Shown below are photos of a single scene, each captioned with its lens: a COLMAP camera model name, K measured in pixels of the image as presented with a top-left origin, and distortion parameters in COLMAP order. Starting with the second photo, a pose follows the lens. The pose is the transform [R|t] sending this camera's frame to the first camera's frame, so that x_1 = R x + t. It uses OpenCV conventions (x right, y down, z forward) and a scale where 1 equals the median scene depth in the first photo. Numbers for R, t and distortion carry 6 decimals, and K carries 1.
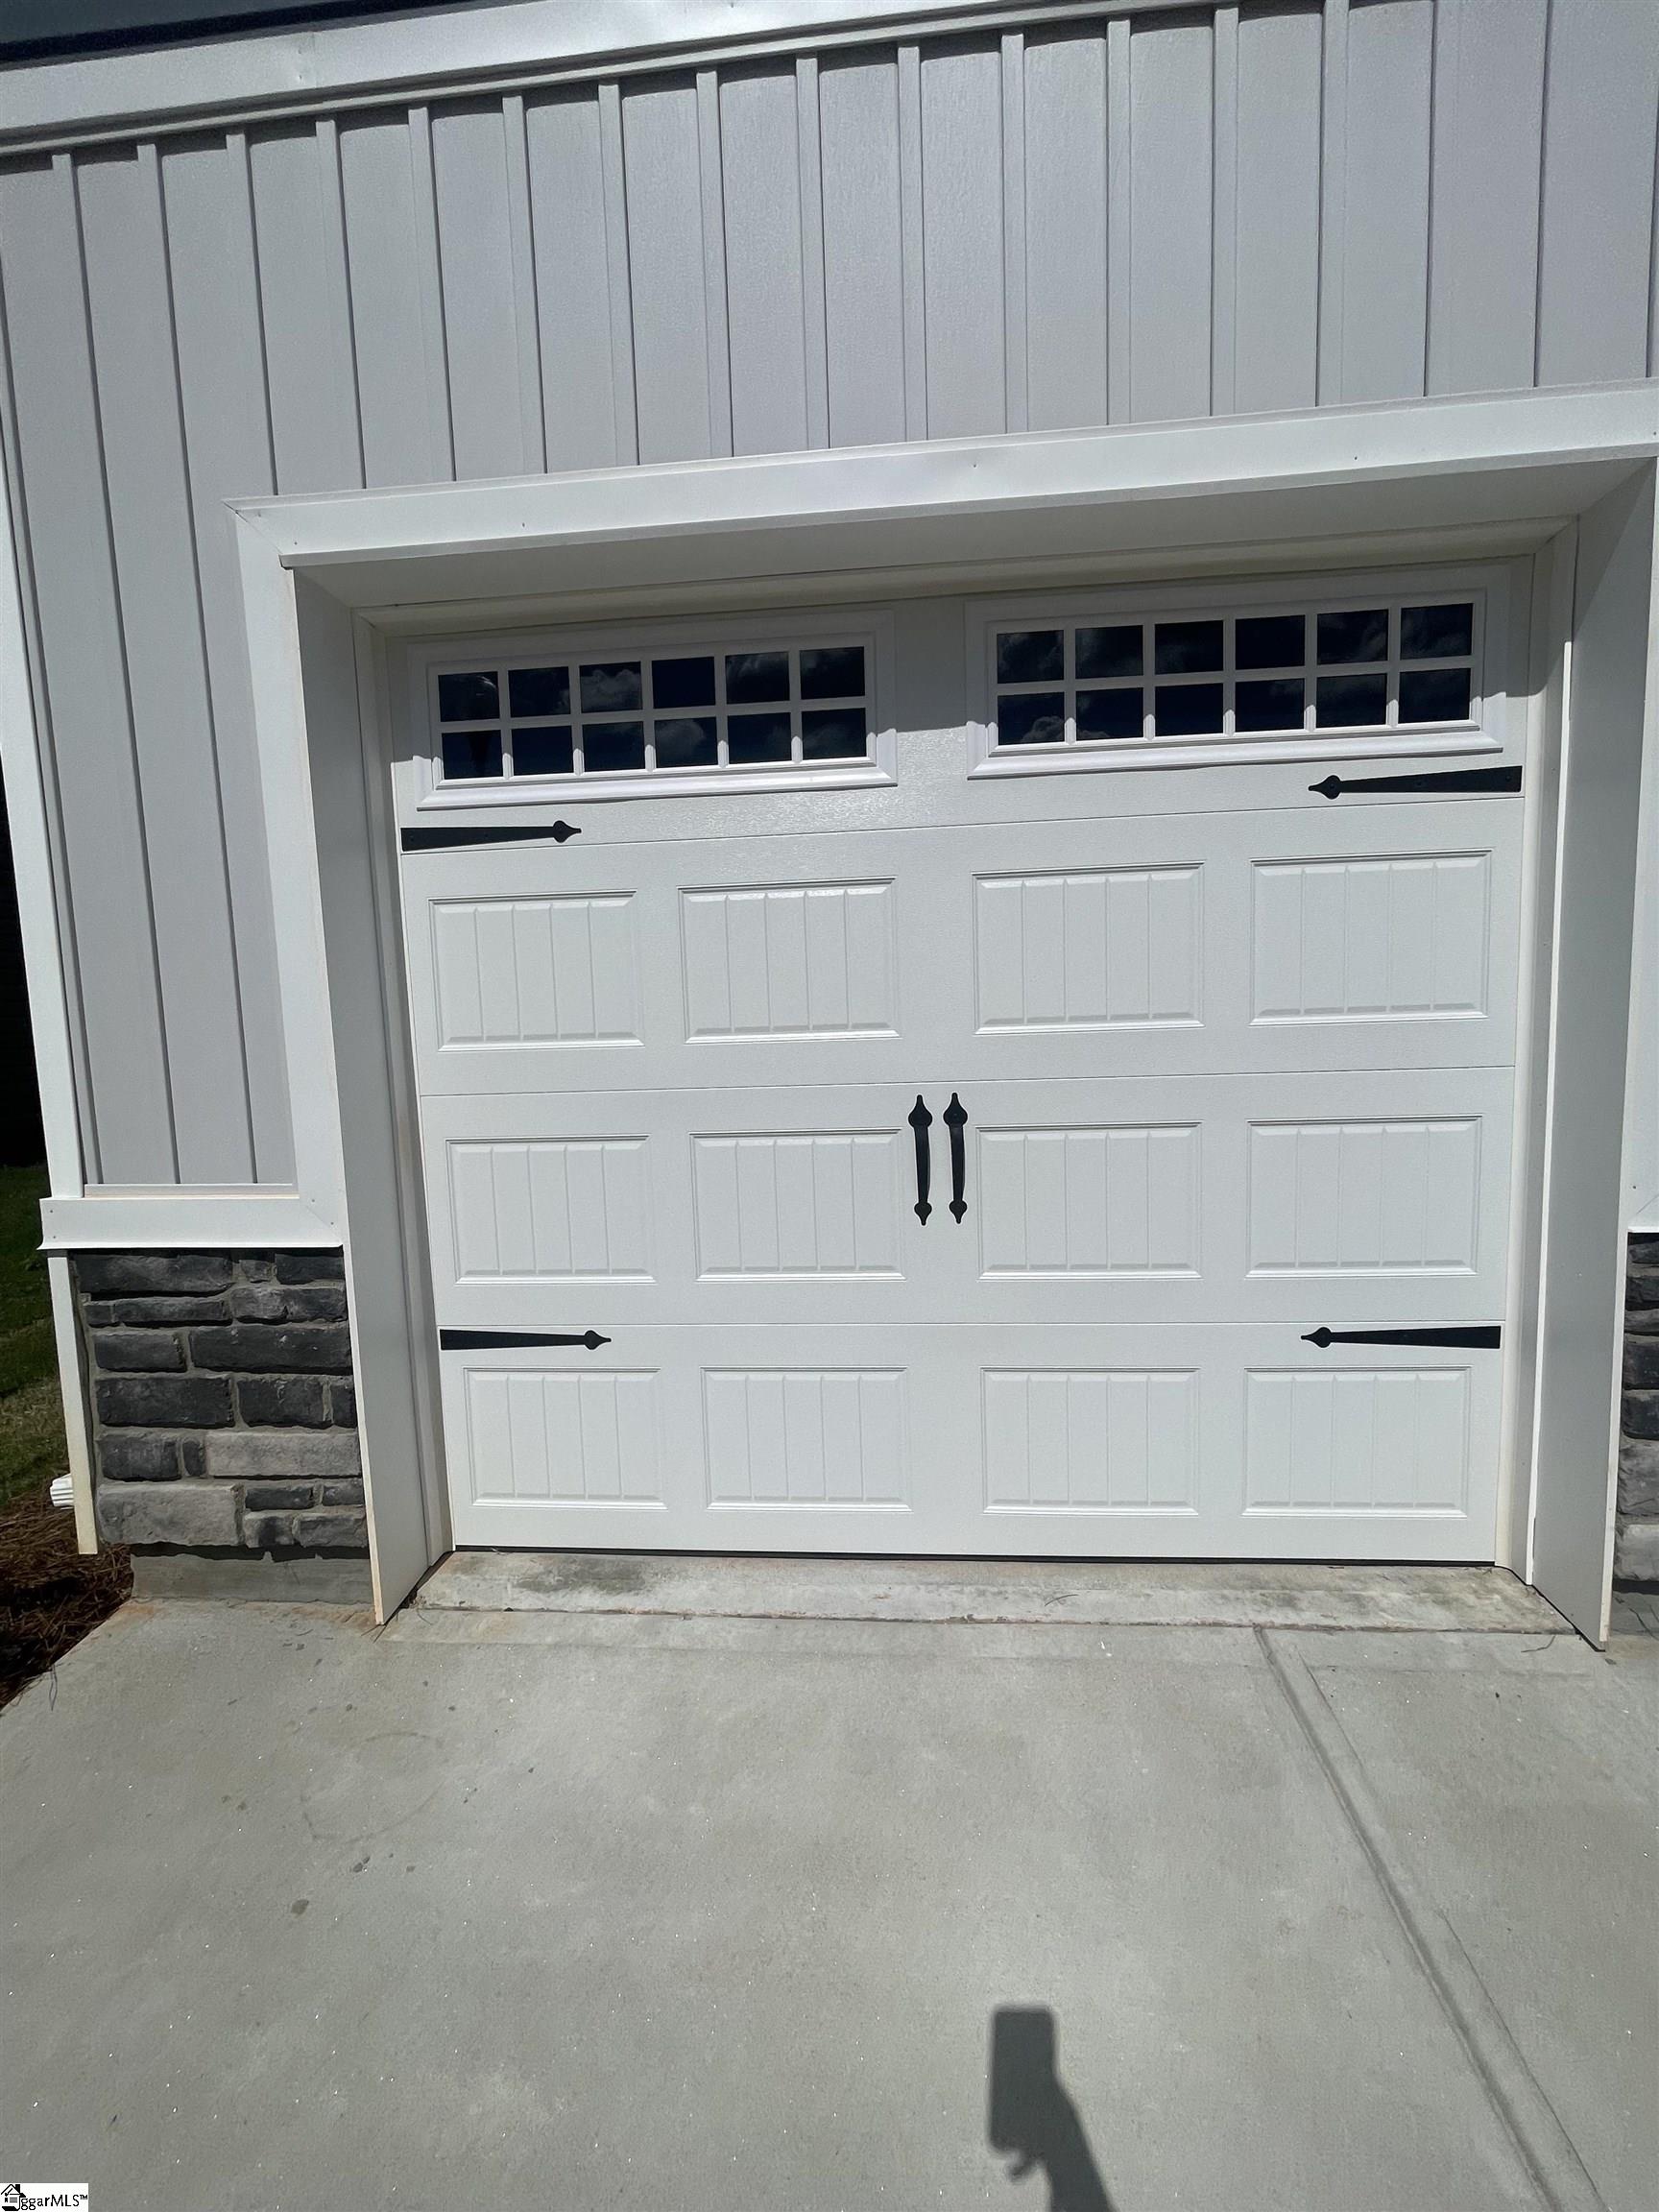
lens RADIAL K [[888.7, 0, 829.5], [0, 888.7, 1106.0], [0, 0, 1]] dist [-0.001219, -0.000025]
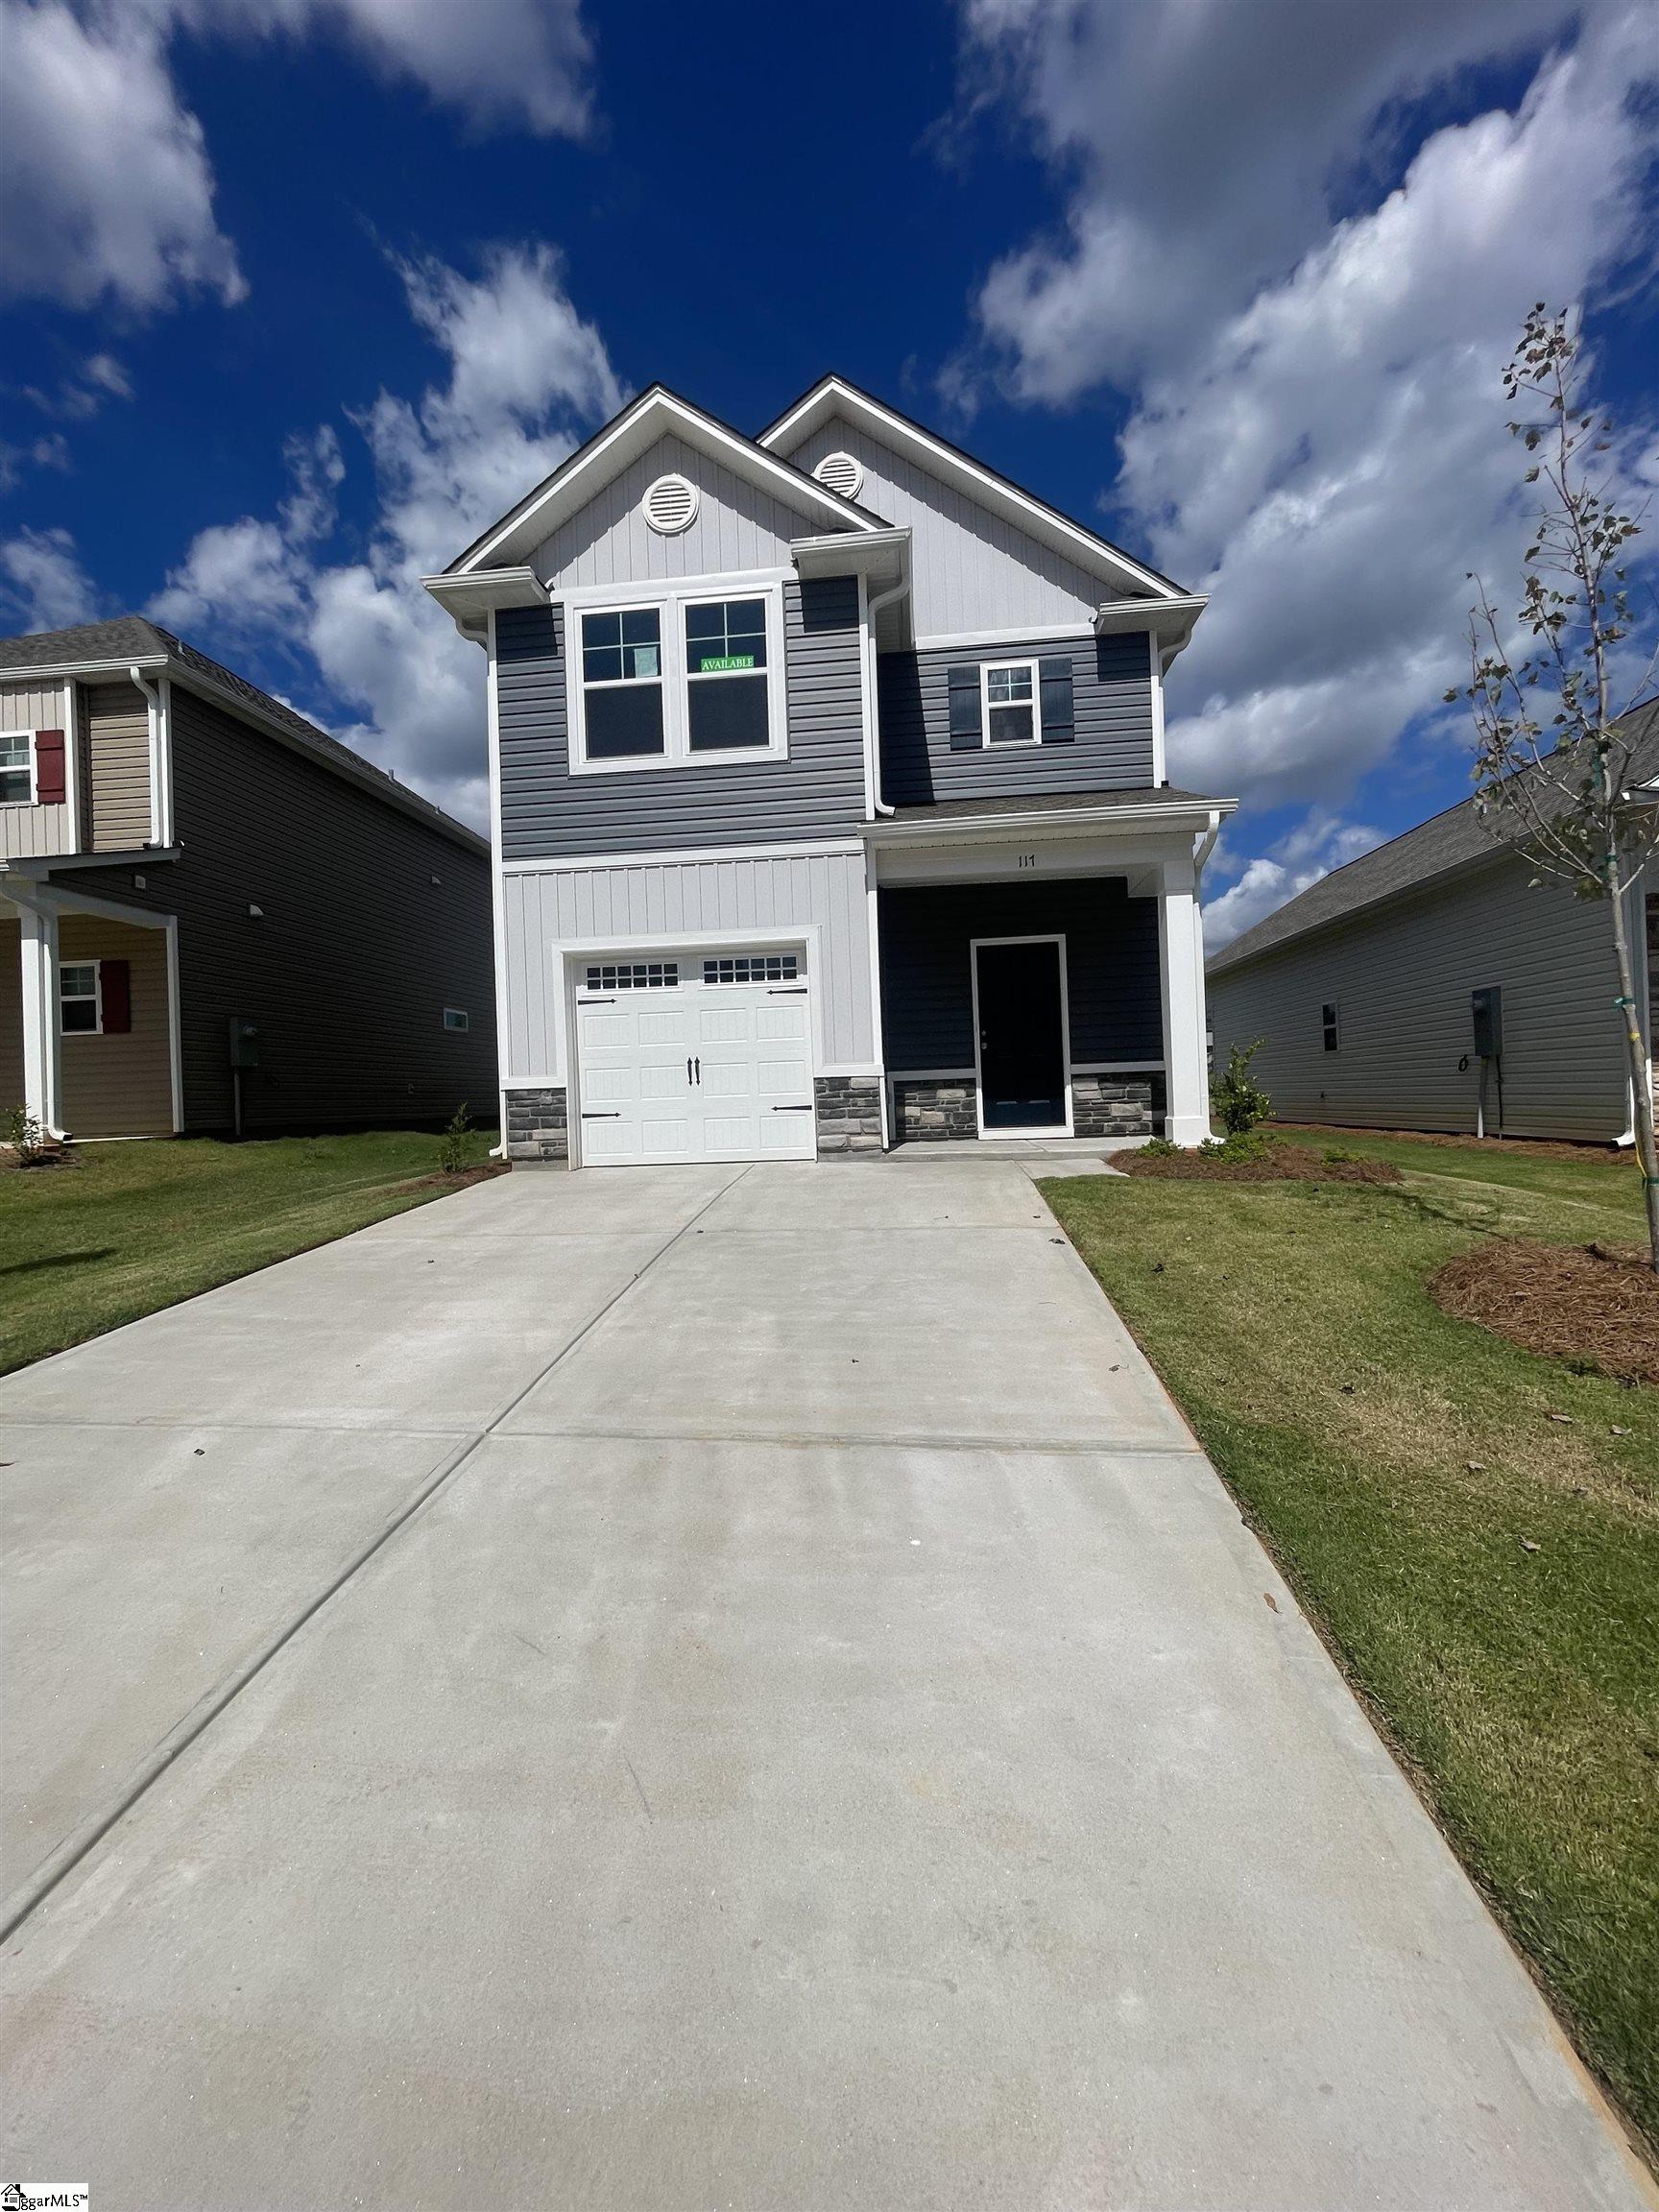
lens RADIAL K [[888.7, 0, 829.5], [0, 888.7, 1106.0], [0, 0, 1]] dist [-0.001219, -0.000025]
pose [[0.999571, -0.002516, -0.029175, 0.982901], [-0.000348, 0.995210, -0.097758, 0.703317], [0.029281, 0.097726, 0.994783, -3.606256]]
